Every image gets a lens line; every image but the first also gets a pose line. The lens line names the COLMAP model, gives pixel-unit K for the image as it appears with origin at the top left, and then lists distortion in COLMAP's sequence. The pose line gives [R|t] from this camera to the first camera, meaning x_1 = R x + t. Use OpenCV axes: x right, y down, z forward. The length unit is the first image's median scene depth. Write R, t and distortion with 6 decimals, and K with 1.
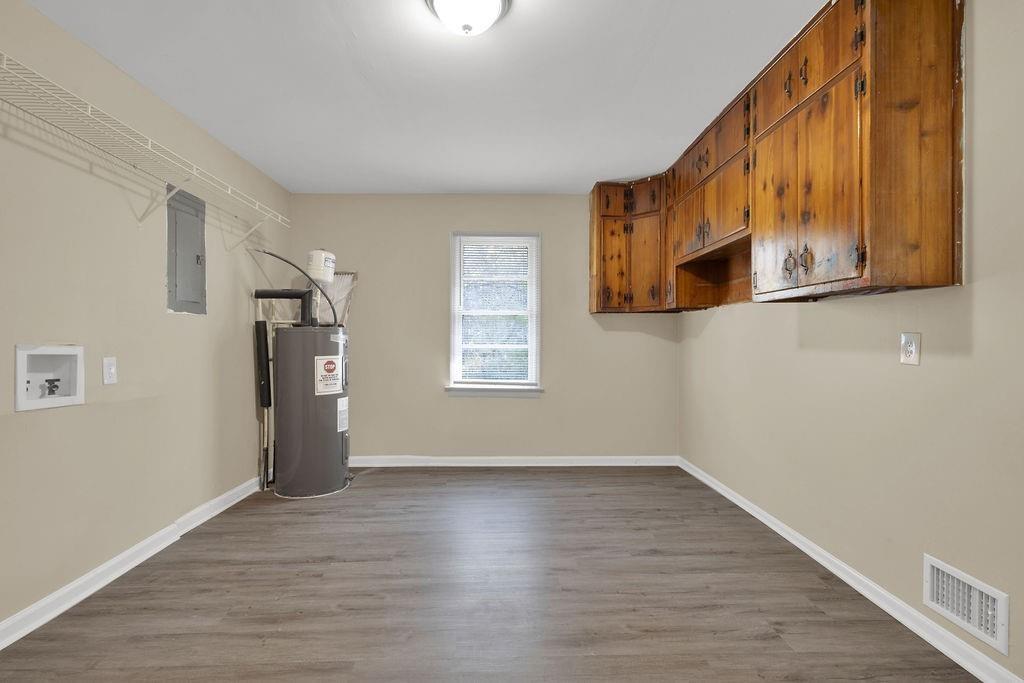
lens RADIAL K [[469.7, 0, 505.6], [0, 469.7, 342.8], [0, 0, 1]] dist [0.012162, 0.000068]
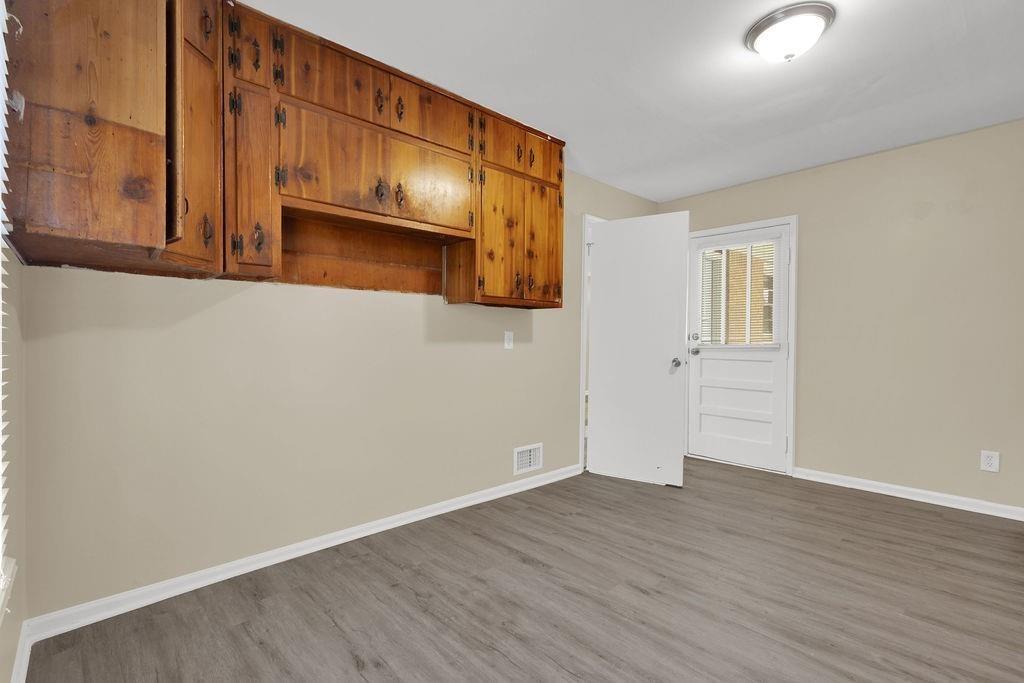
lens RADIAL K [[469.7, 0, 505.6], [0, 469.7, 342.8], [0, 0, 1]] dist [0.012162, 0.000068]
pose [[-0.665022, -0.014313, 0.746686, -0.390533], [0.000192, 0.999813, 0.019336, -0.010887], [-0.746823, 0.013002, -0.664895, 1.831680]]
